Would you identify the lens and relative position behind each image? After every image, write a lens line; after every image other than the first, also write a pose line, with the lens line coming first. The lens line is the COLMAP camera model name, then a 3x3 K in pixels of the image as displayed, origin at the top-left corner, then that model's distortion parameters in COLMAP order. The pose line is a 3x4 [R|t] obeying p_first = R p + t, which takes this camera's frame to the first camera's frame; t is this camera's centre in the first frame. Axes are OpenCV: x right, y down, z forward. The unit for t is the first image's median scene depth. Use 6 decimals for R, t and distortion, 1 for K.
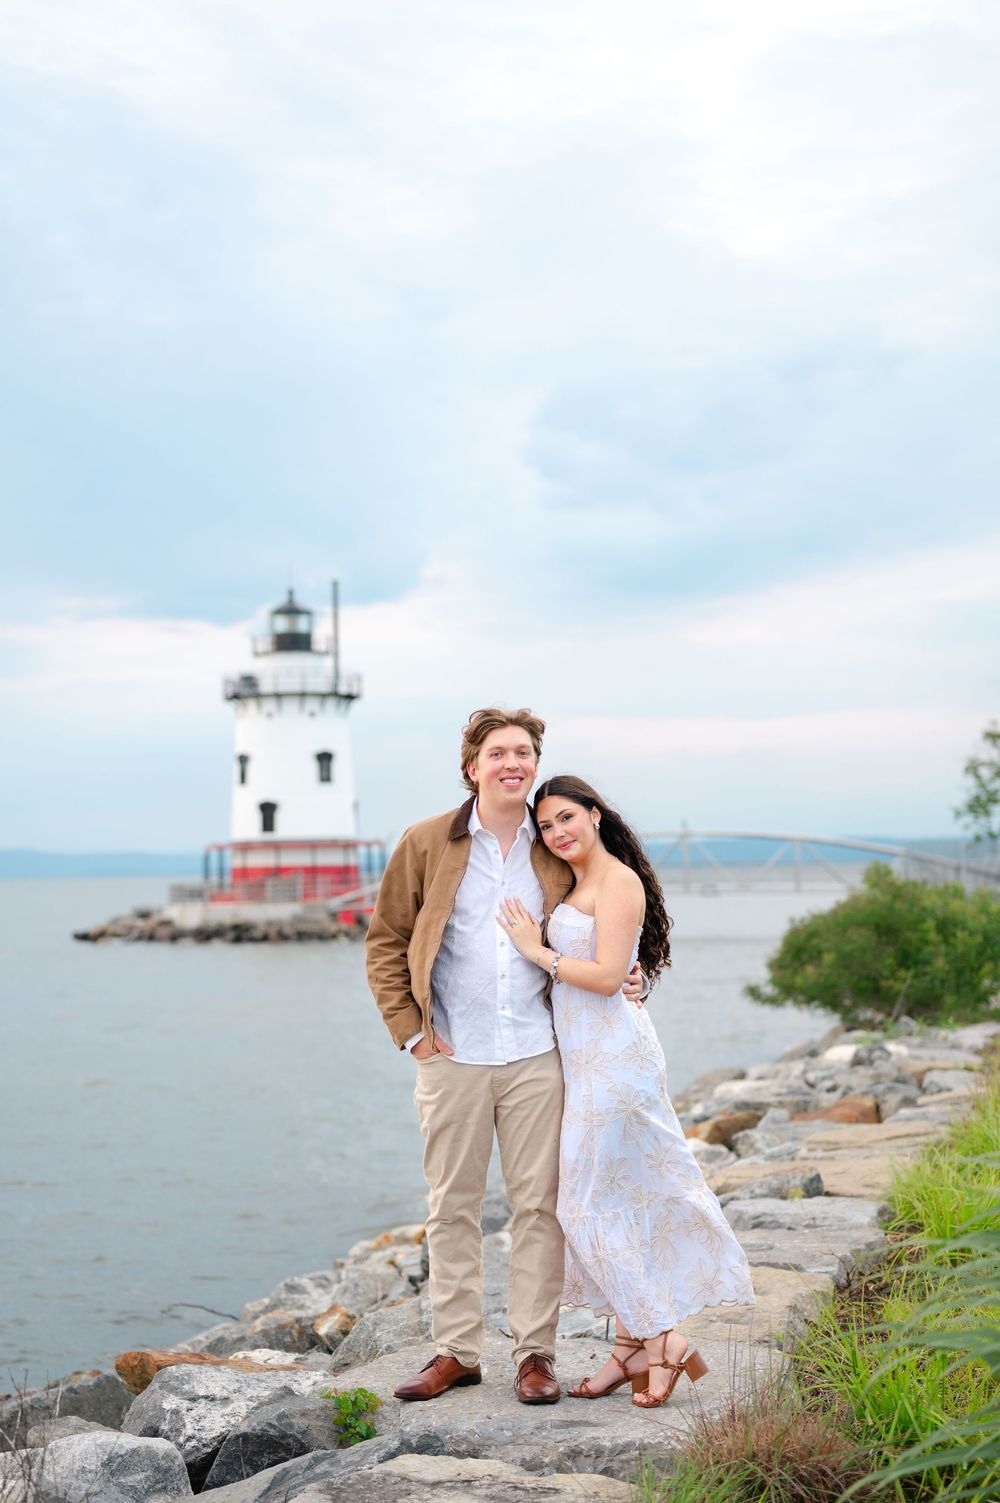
lens RADIAL K [[2240.6, 0, 500.0], [0, 2240.6, 751.5], [0, 0, 1]] dist [-0.037364, 0.078657]
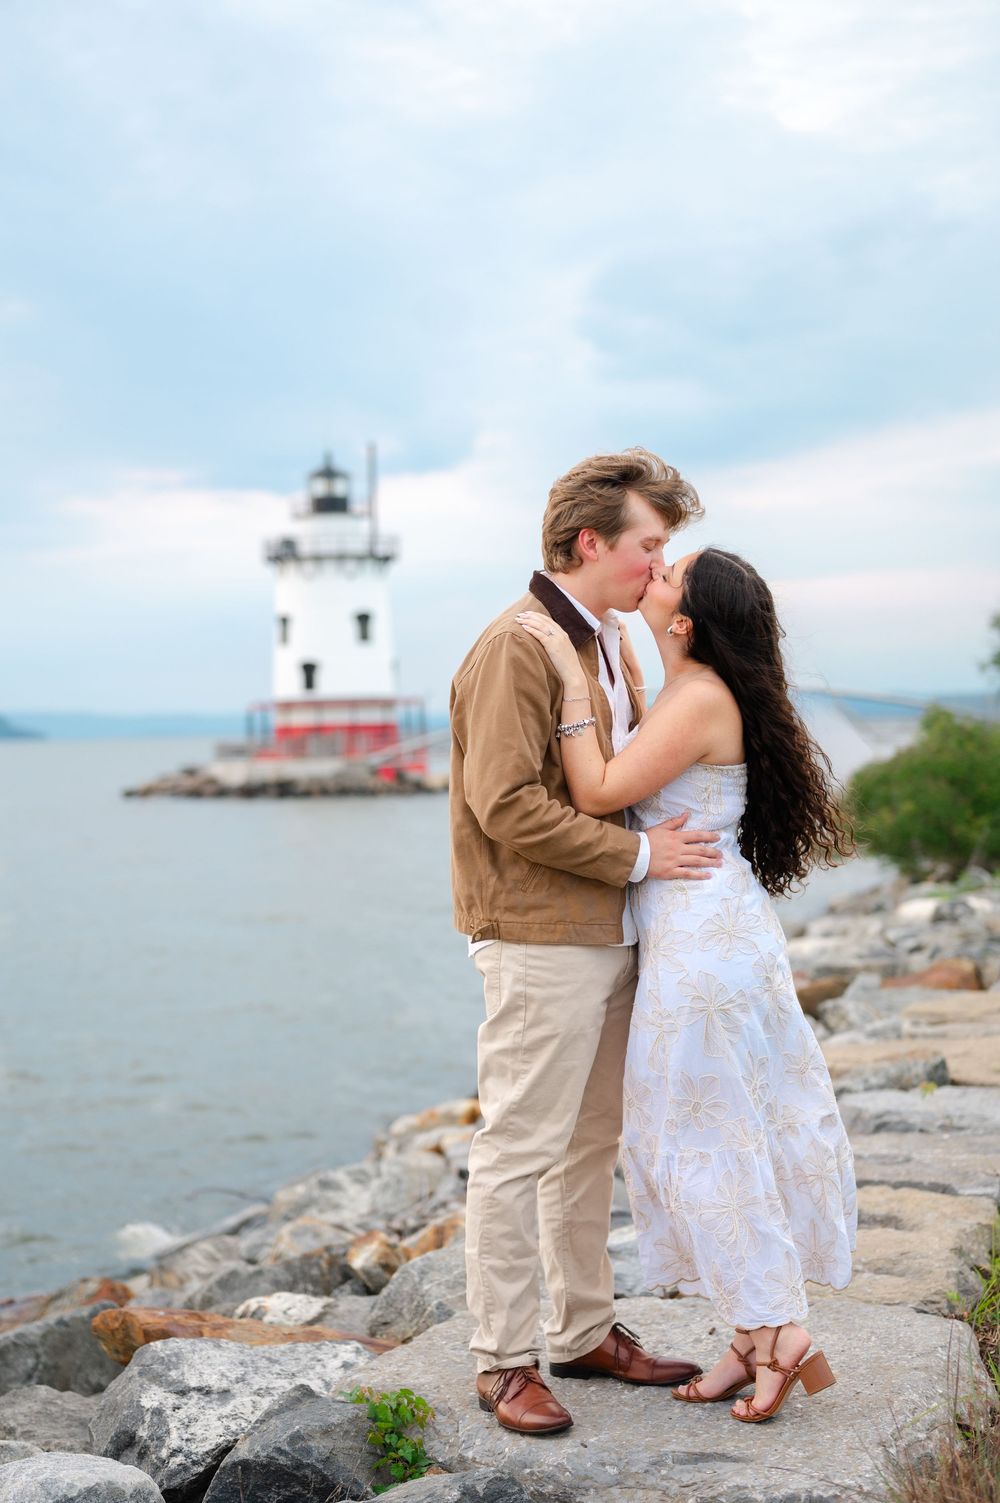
lens RADIAL K [[2115.3, 0, 500.0], [0, 2115.3, 751.5], [0, 0, 1]] dist [0.009878, -0.021531]
pose [[0.999858, -0.007742, -0.014965, -0.009894], [0.008674, 0.997959, 0.063264, 0.016810], [0.014445, -0.063385, 0.997885, 0.167475]]
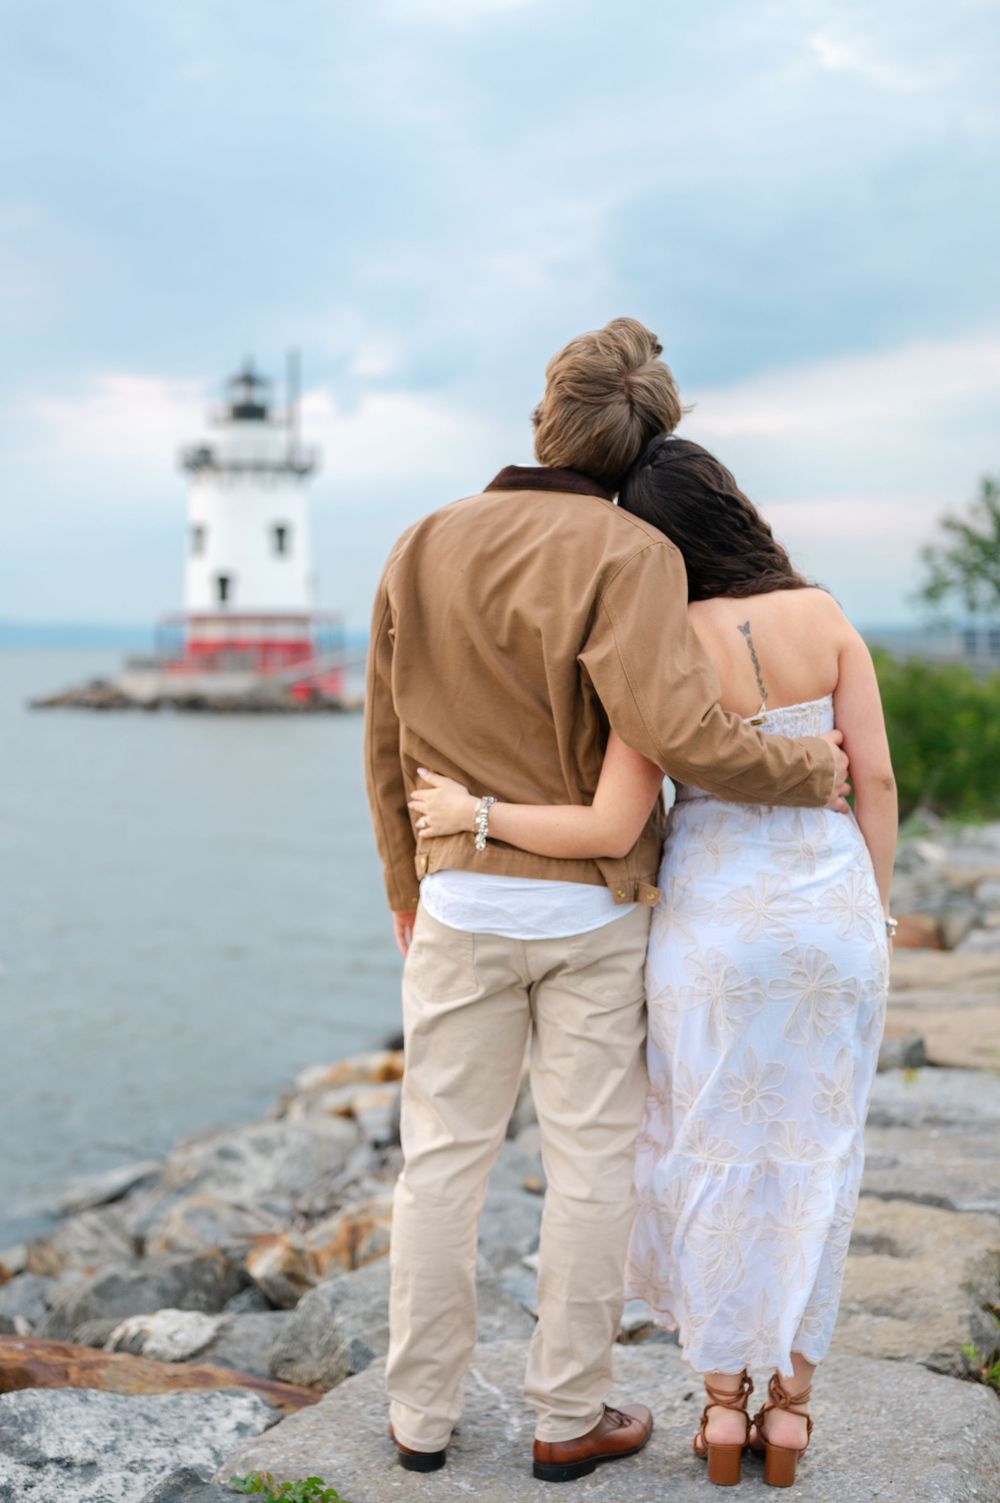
lens RADIAL K [[2137.2, 0, 500.0], [0, 2137.2, 751.5], [0, 0, 1]] dist [0.013774, -0.005791]
pose [[0.999515, 0.018410, 0.025103, -0.015972], [-0.020834, 0.994771, 0.099982, 0.019141], [-0.023131, -0.100456, 0.994673, 0.239058]]
